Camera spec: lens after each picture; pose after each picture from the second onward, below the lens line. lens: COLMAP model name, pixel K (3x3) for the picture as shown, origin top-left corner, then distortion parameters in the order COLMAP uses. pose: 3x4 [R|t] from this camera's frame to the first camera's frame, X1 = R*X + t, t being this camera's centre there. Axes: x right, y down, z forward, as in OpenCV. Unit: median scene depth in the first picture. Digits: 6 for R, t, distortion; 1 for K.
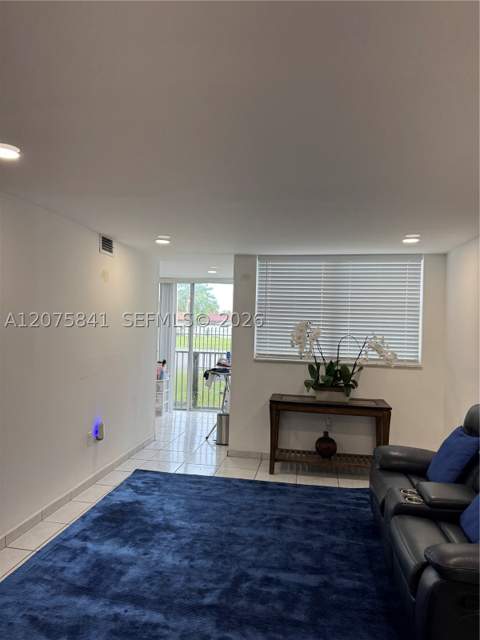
lens RADIAL K [[449.4, 0, 240.0], [0, 449.4, 320.0], [0, 0, 1]] dist [0.006923, -0.001016]
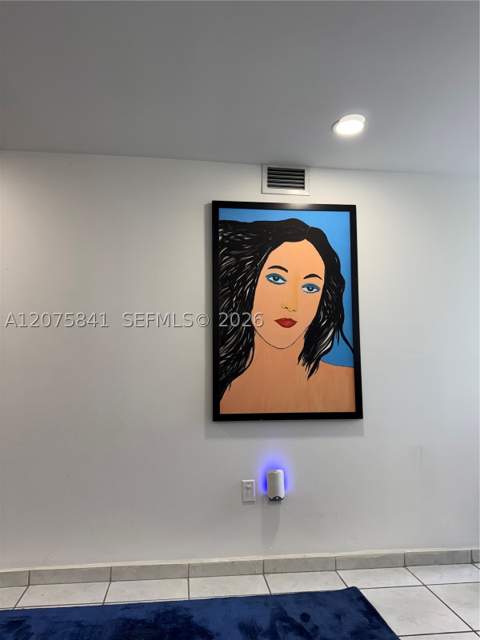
lens RADIAL K [[449.4, 0, 240.0], [0, 449.4, 320.0], [0, 0, 1]] dist [0.006923, -0.001016]
pose [[0.269769, -0.102008, -0.957507, 0.269434], [0.017156, 0.994724, -0.101140, 0.090047], [0.962772, 0.010857, 0.270096, 0.799171]]
